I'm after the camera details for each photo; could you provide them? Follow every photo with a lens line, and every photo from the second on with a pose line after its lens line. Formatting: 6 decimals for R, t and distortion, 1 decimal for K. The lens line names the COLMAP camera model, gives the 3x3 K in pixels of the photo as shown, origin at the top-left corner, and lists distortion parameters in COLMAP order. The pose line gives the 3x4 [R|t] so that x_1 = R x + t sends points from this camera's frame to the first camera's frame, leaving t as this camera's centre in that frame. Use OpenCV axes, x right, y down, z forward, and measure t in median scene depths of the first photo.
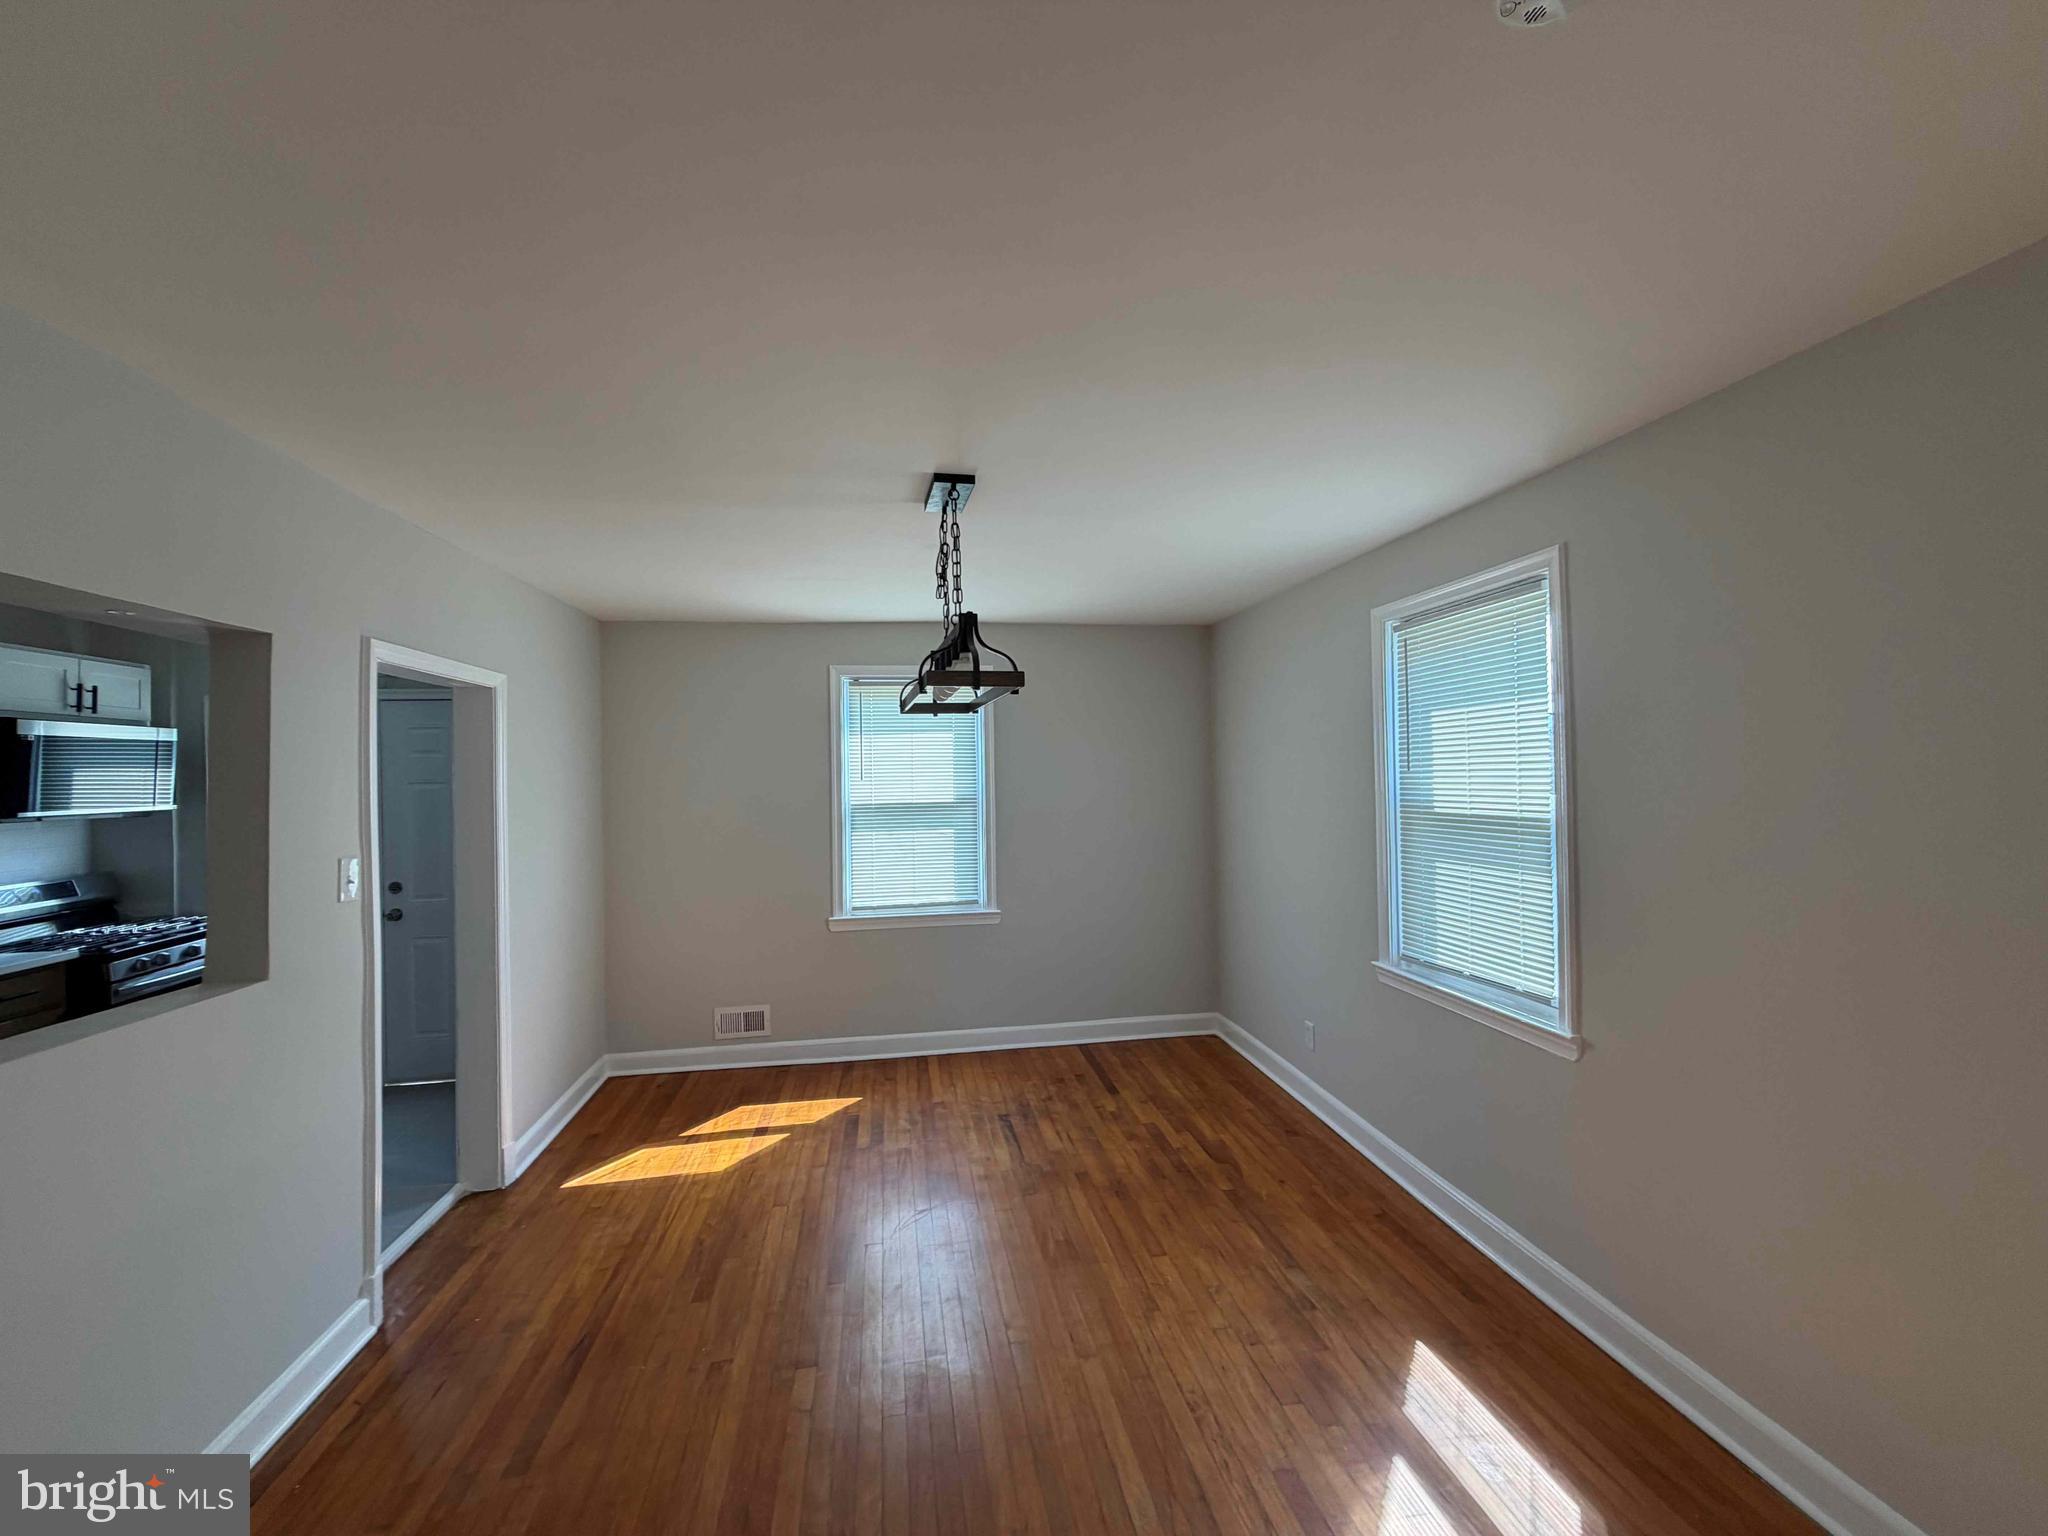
lens RADIAL K [[818.0, 0, 1024.0], [0, 818.0, 768.0], [0, 0, 1]] dist [-0.002726, -0.000139]
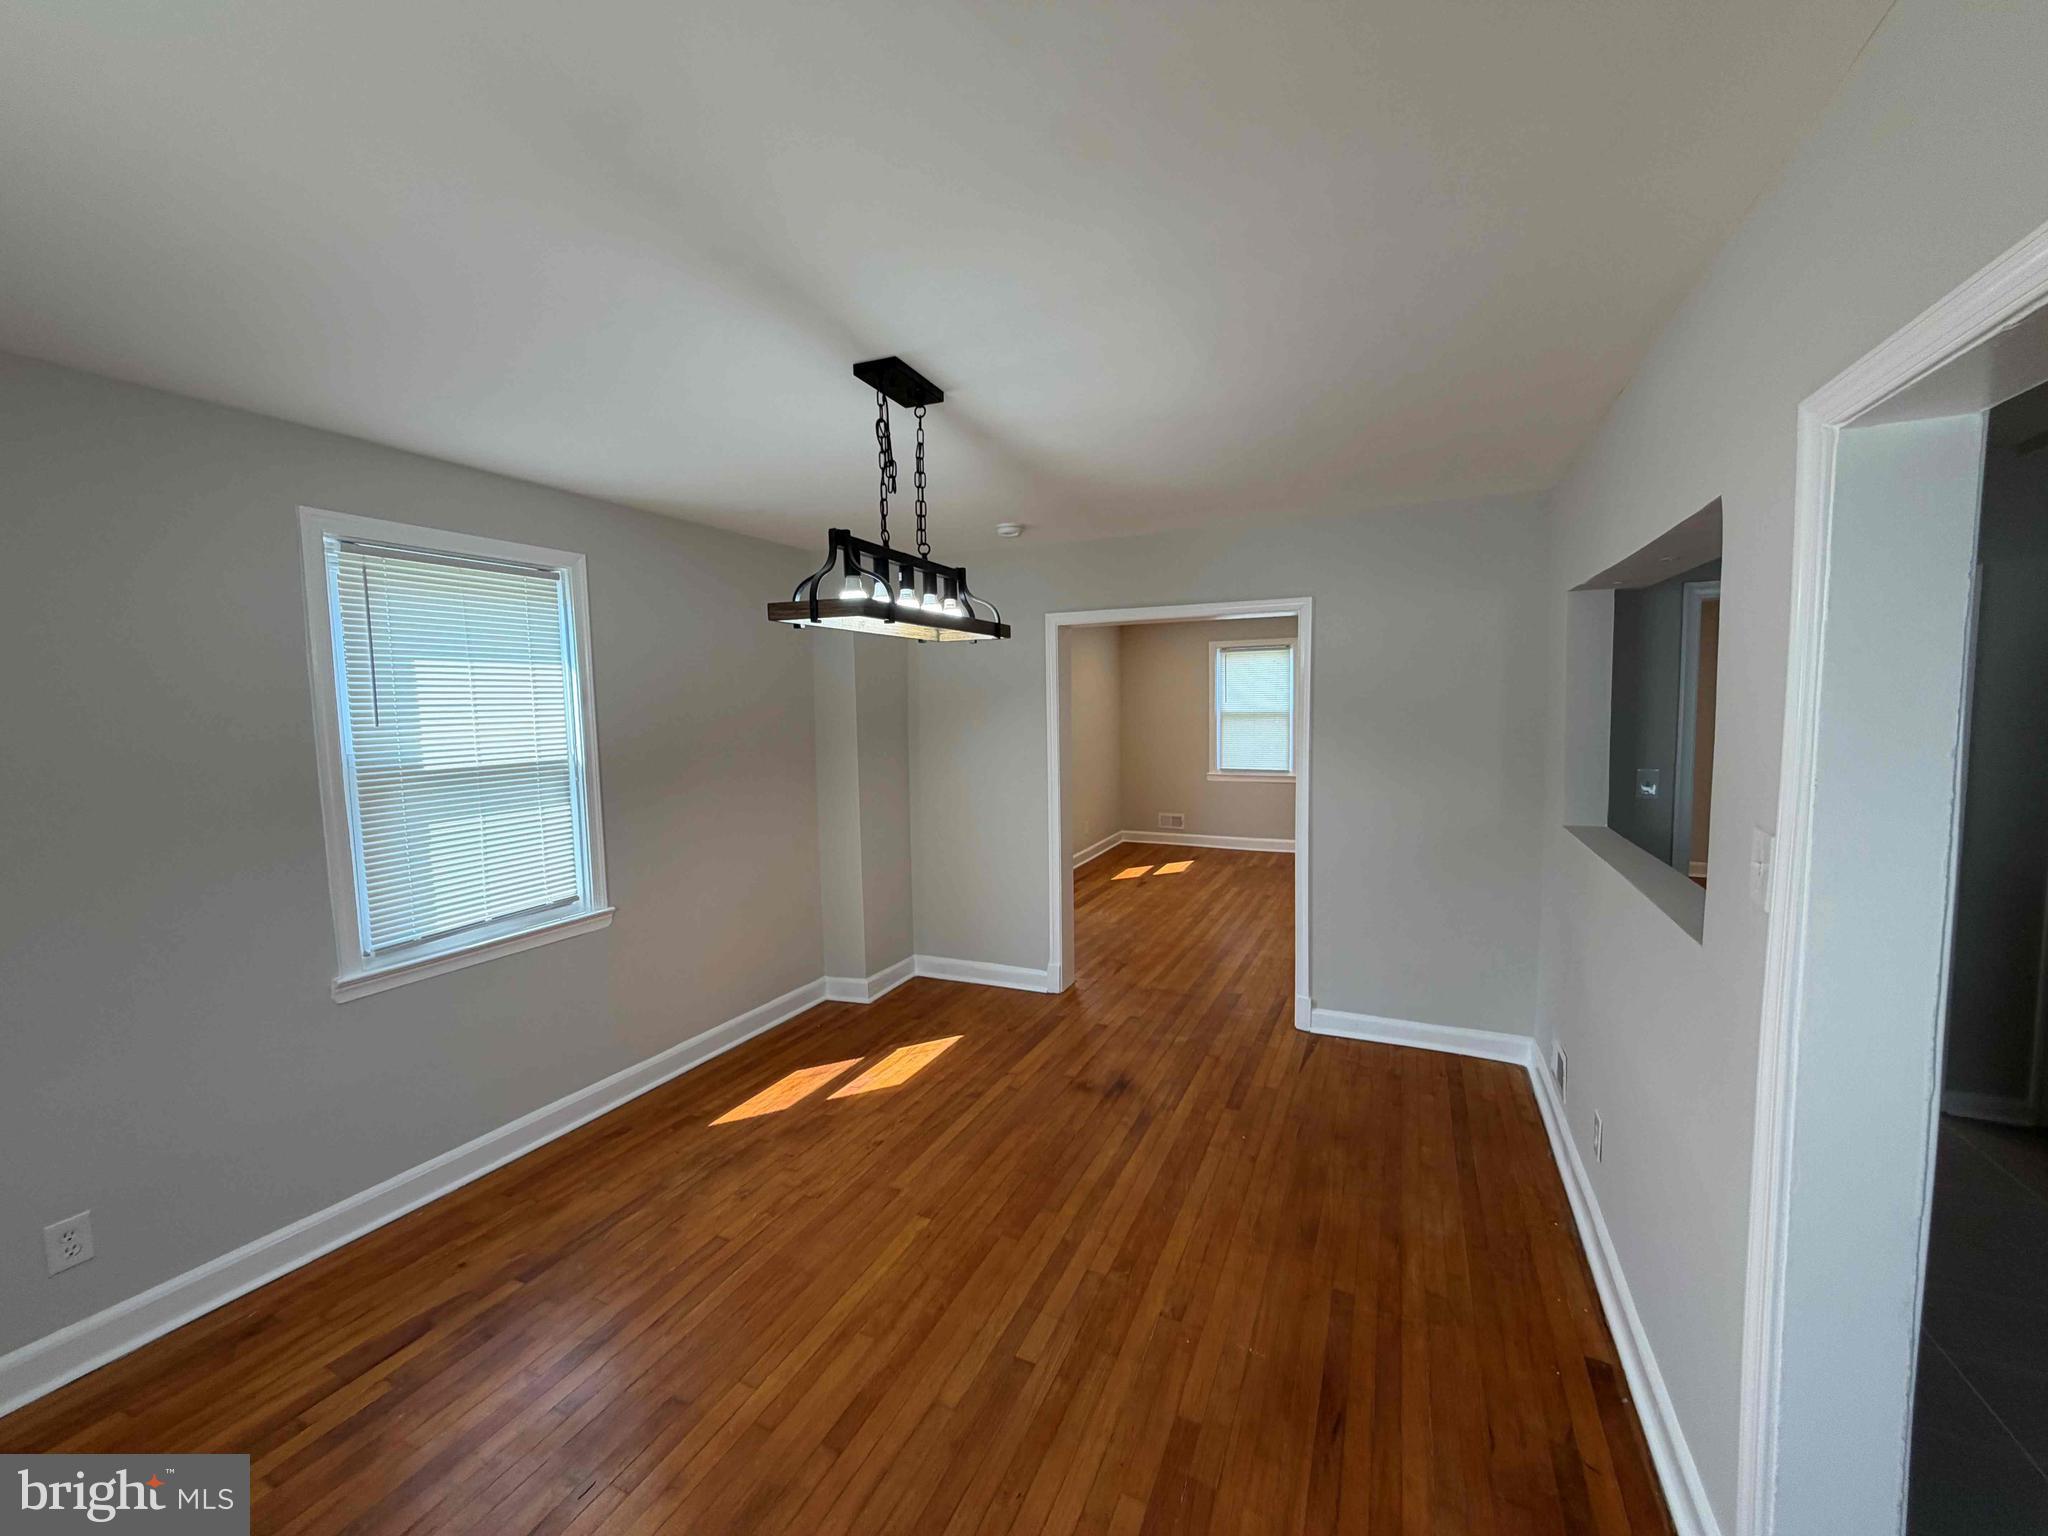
lens RADIAL K [[818.0, 0, 1024.0], [0, 818.0, 768.0], [0, 0, 1]] dist [-0.002726, -0.000139]
pose [[-0.823785, -0.007772, 0.566849, -0.556620], [0.031286, 0.997759, 0.059147, 0.017520], [-0.566039, 0.066459, -0.821695, 1.338320]]
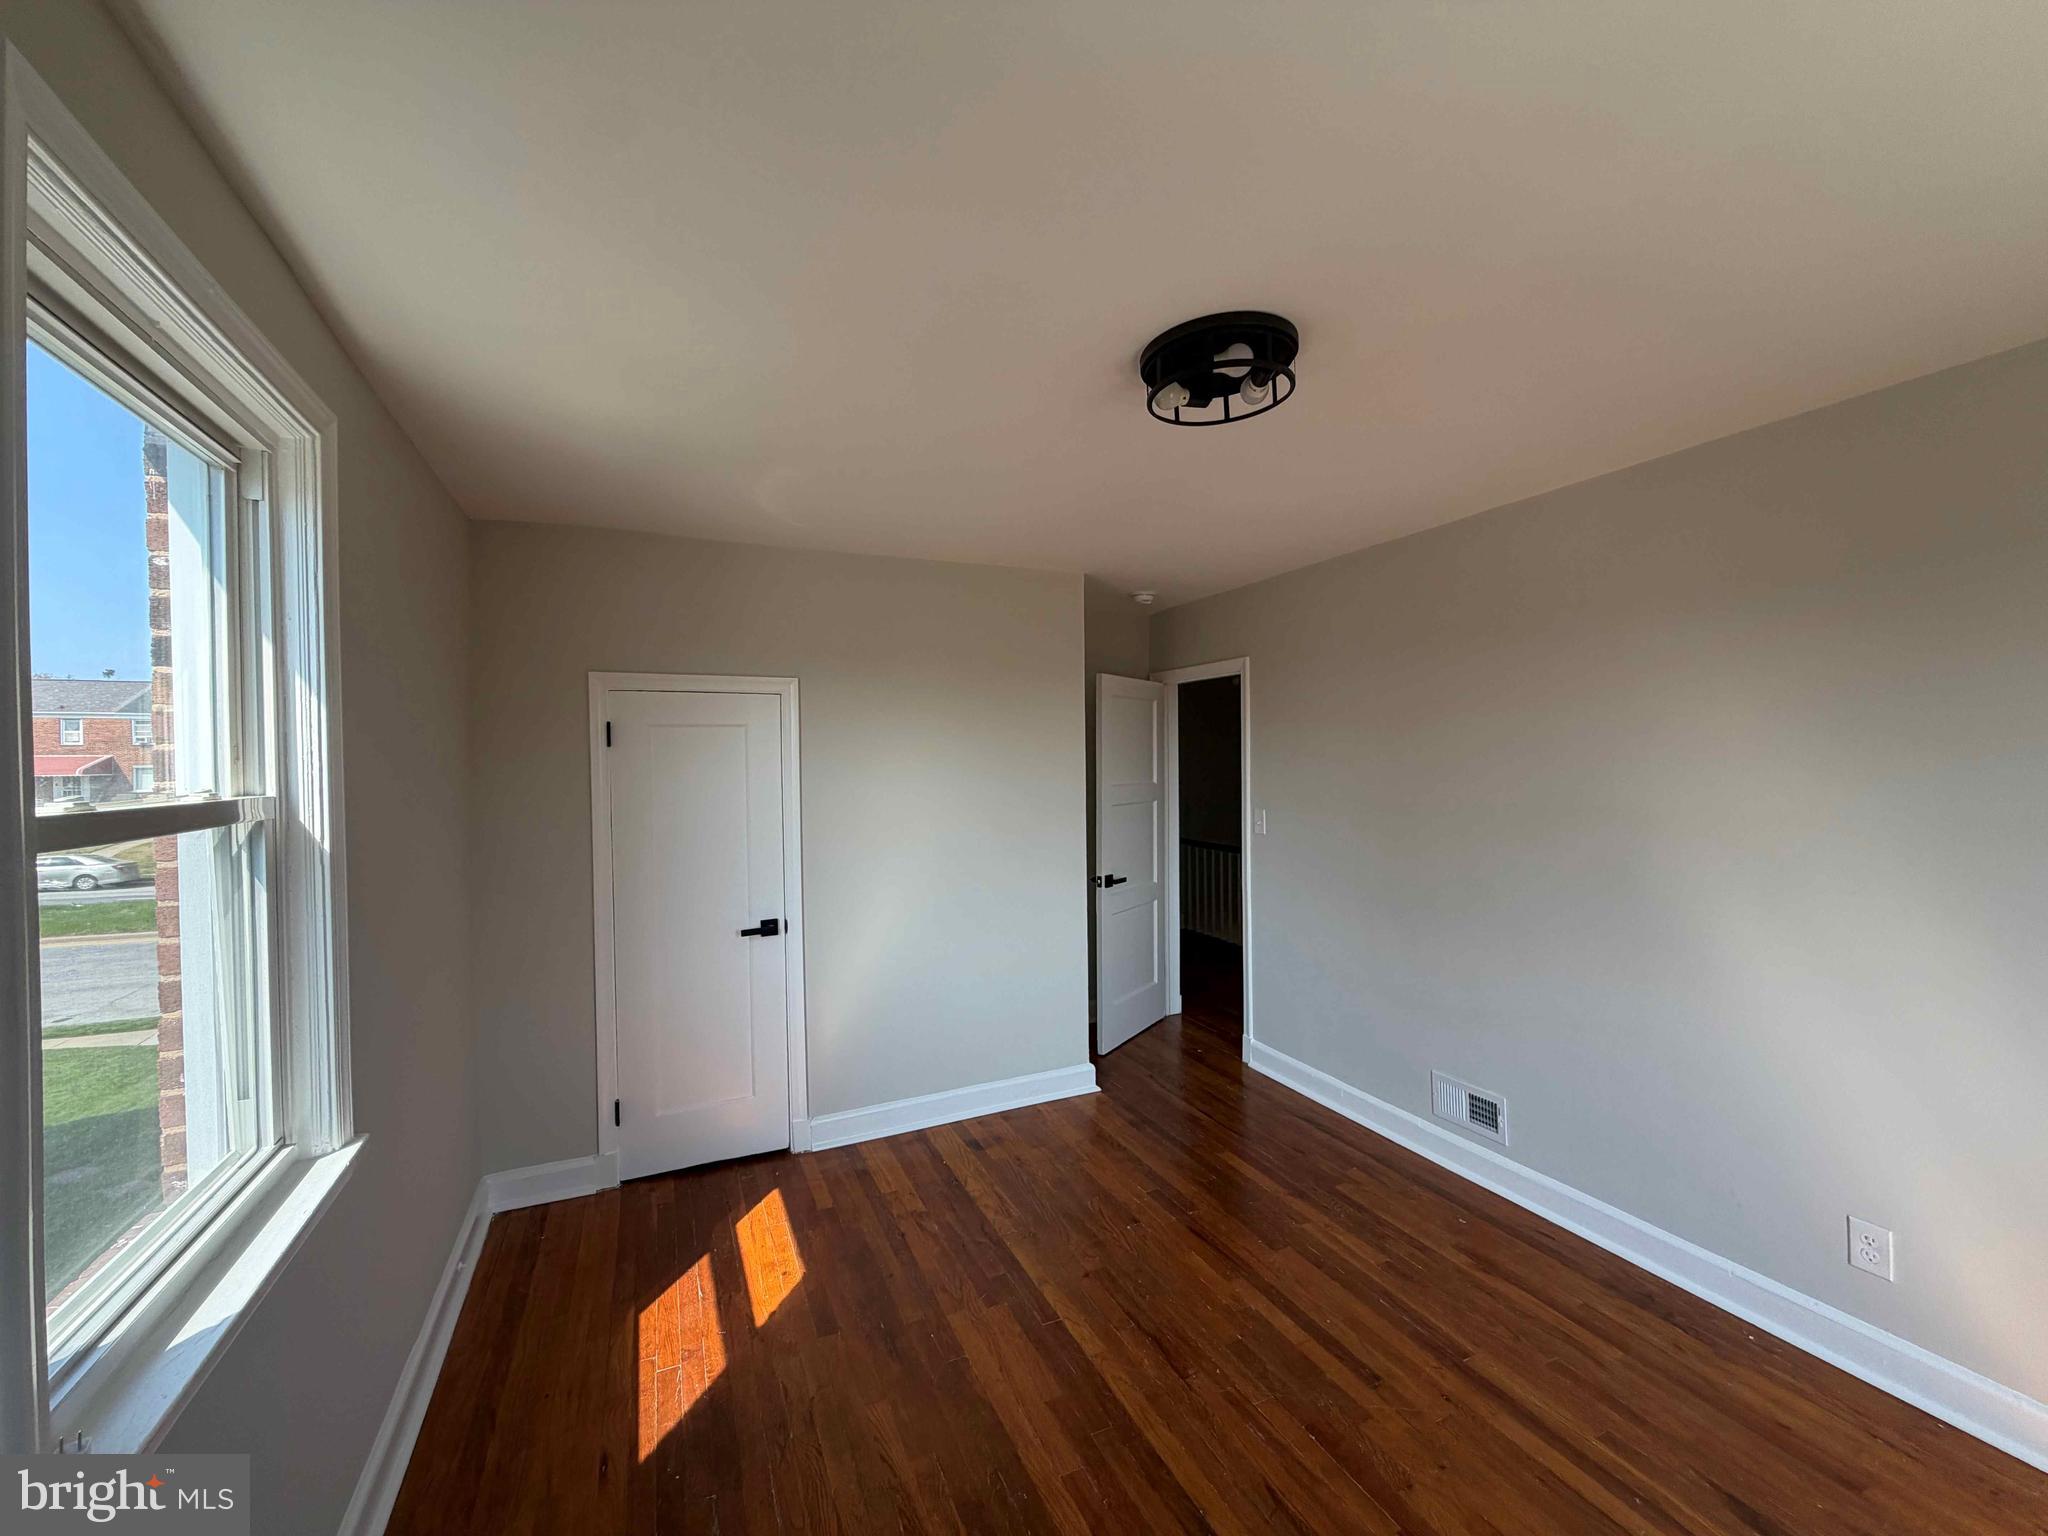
lens RADIAL K [[818.0, 0, 1024.0], [0, 818.0, 768.0], [0, 0, 1]] dist [-0.002726, -0.000139]
pose [[-0.965478, 0.032031, -0.258509, 0.226416], [0.032103, 0.999477, 0.003946, 0.033341], [0.258500, -0.004489, -0.966001, 1.374864]]
